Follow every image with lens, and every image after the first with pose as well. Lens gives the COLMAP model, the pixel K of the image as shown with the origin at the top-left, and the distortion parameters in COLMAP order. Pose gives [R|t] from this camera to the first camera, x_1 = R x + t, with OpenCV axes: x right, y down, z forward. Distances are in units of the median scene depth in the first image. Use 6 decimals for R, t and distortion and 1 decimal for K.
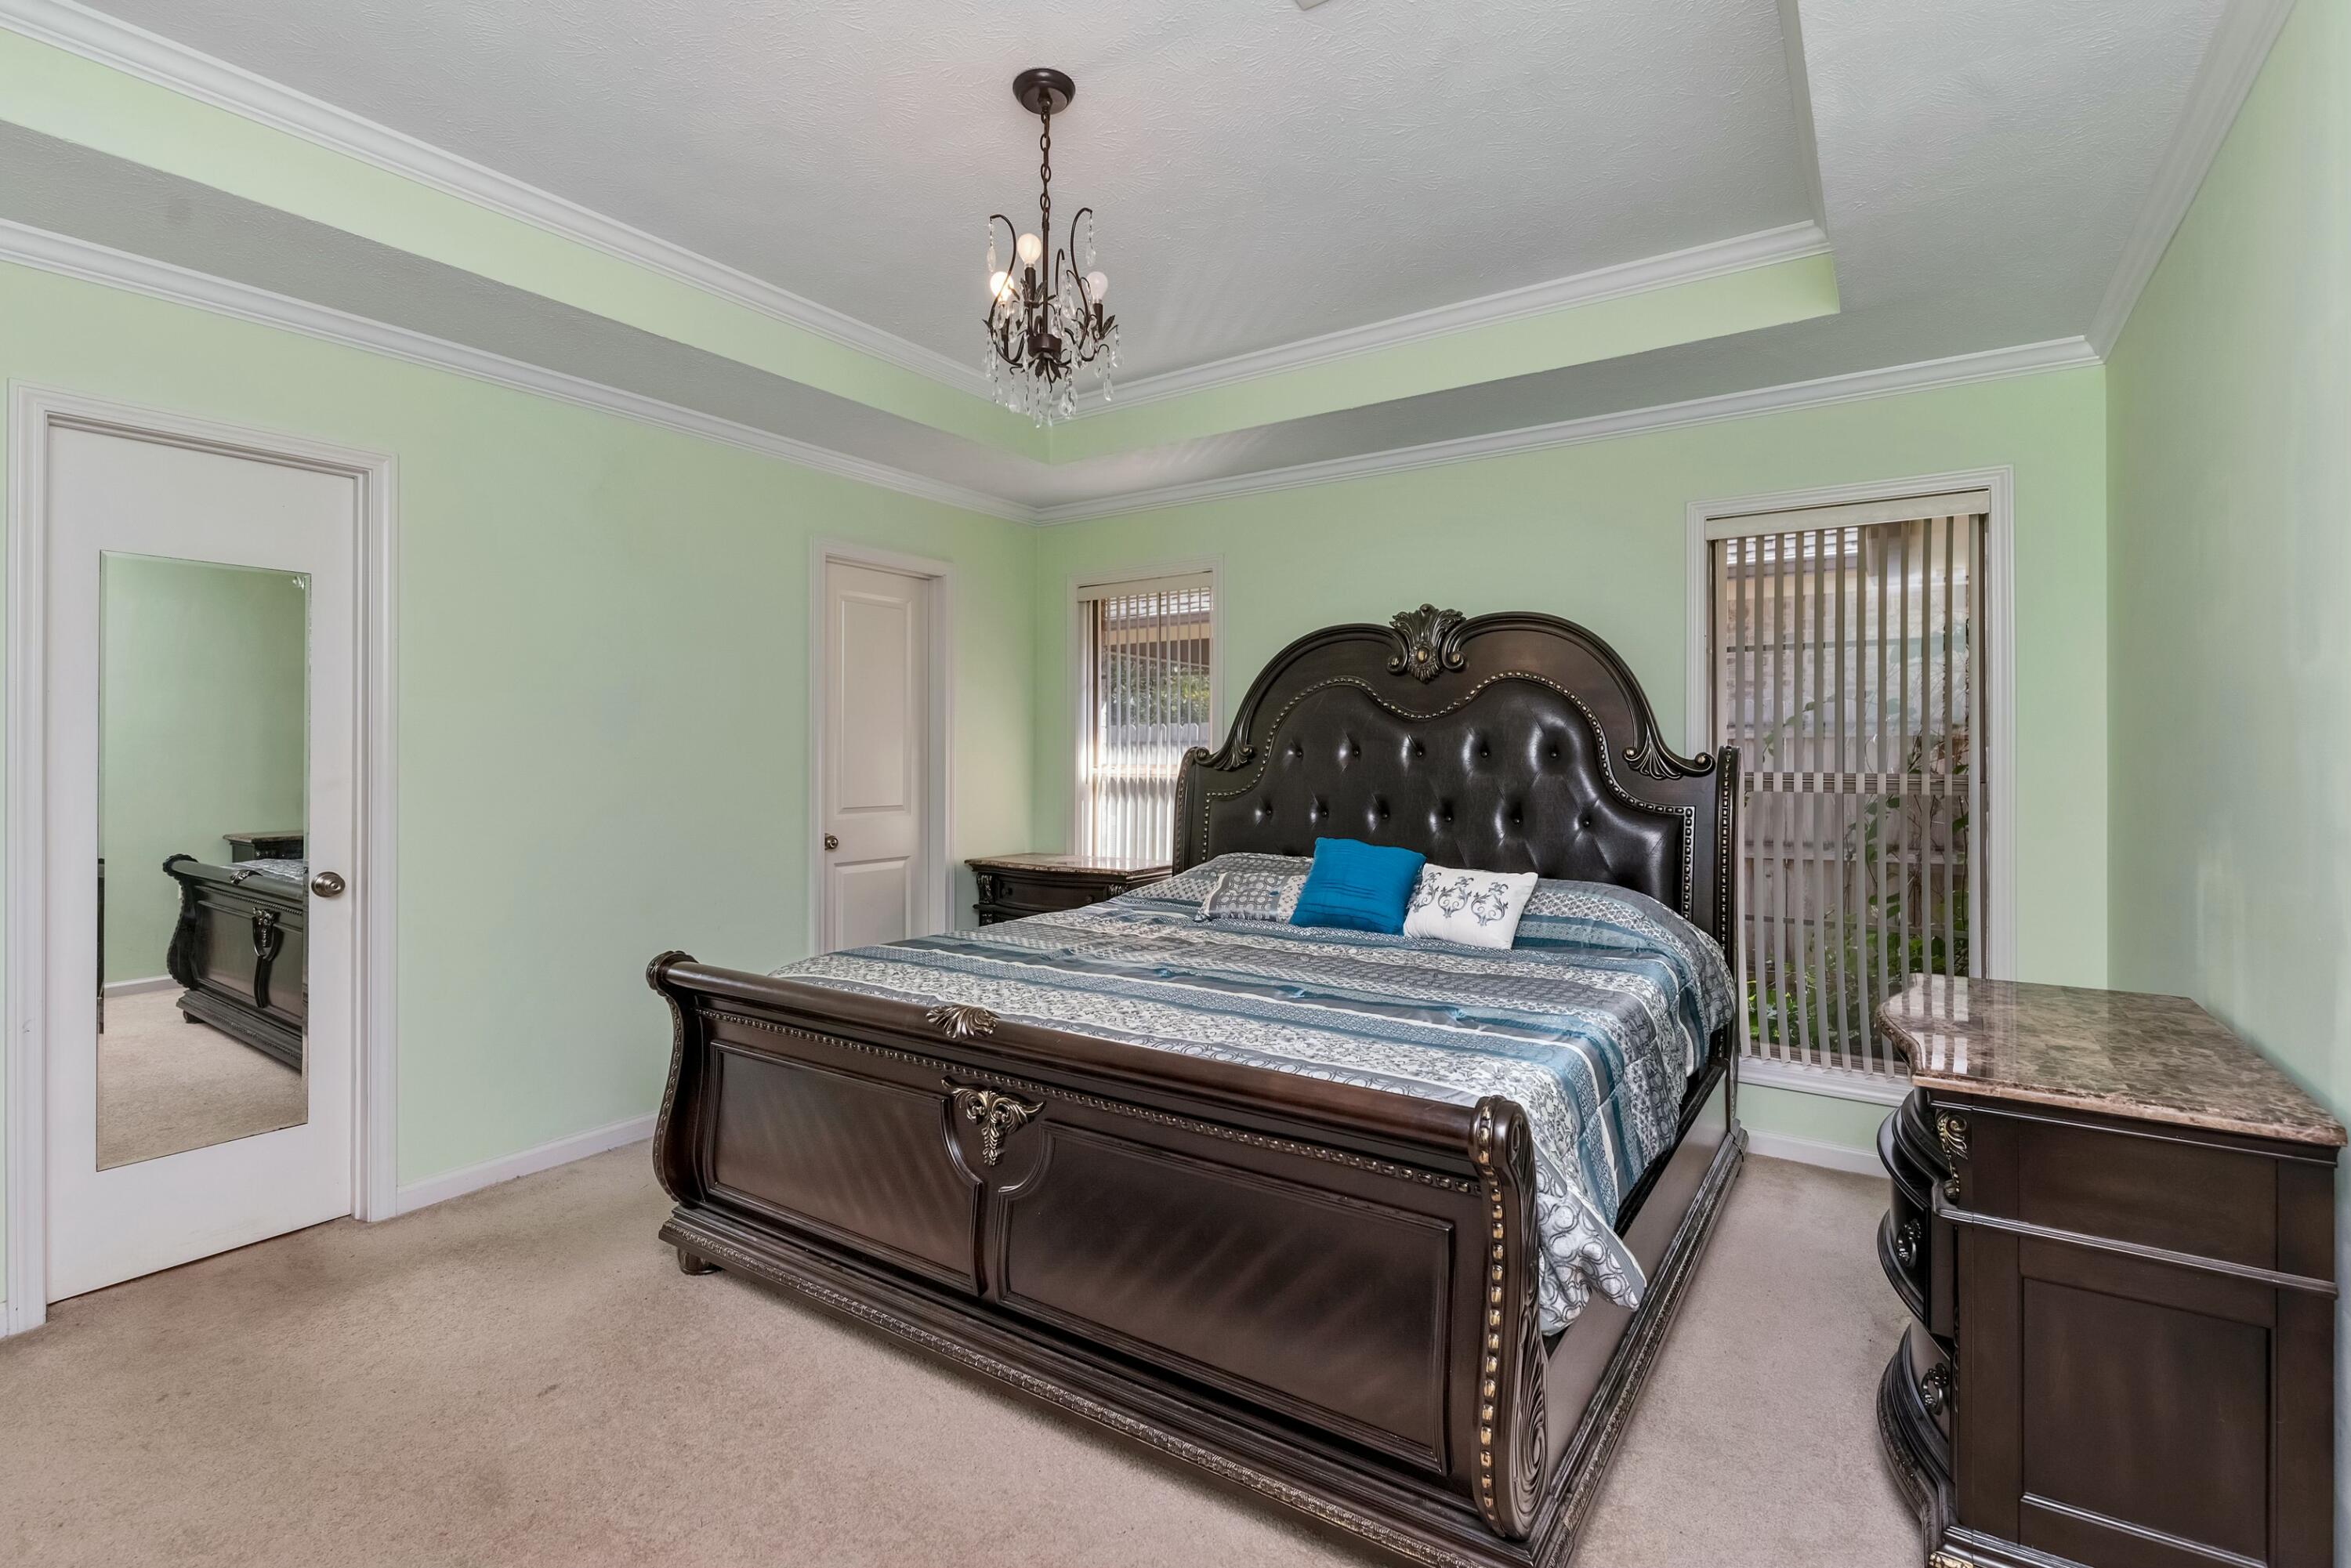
lens RADIAL K [[1077.7, 0, 1188.9], [0, 1077.7, 777.2], [0, 0, 1]] dist [-0.002340, -0.001257]
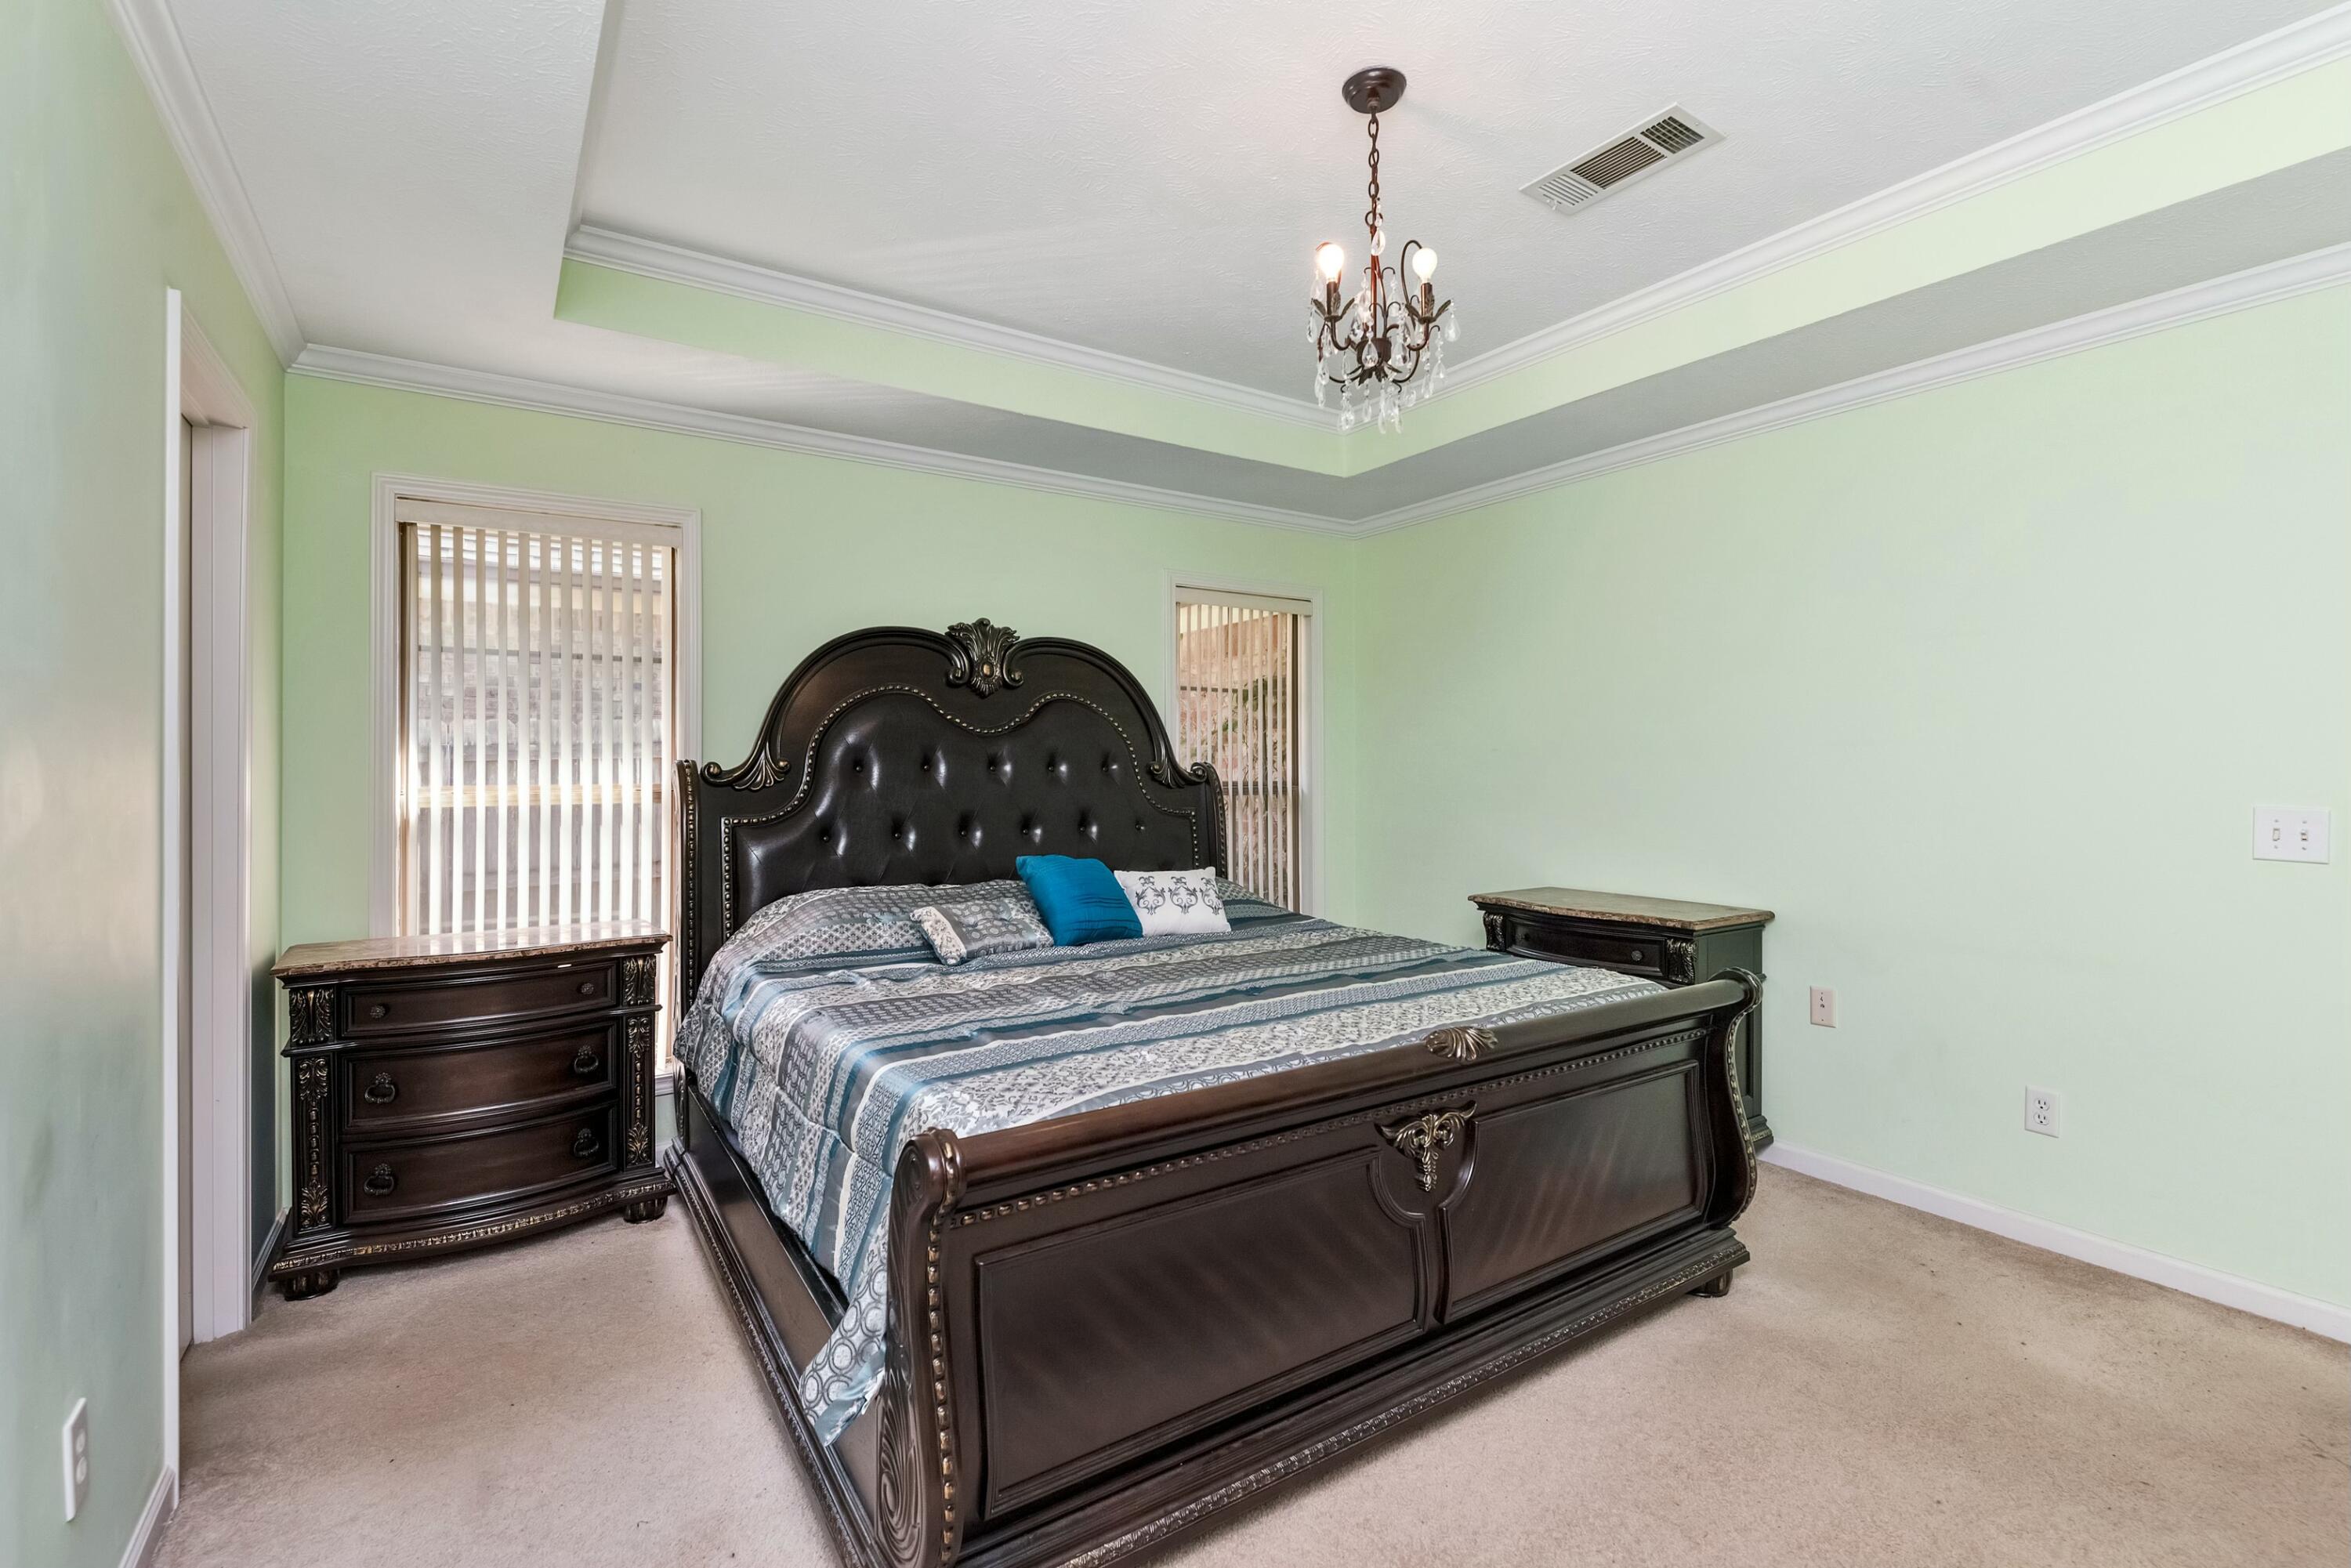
lens RADIAL K [[1077.7, 0, 1188.9], [0, 1077.7, 777.2], [0, 0, 1]] dist [-0.002340, -0.001257]
pose [[0.372350, -0.013446, 0.927995, -0.646682], [0.021045, 0.999760, 0.006042, -0.015720], [-0.927854, 0.017280, 0.372544, 0.458385]]
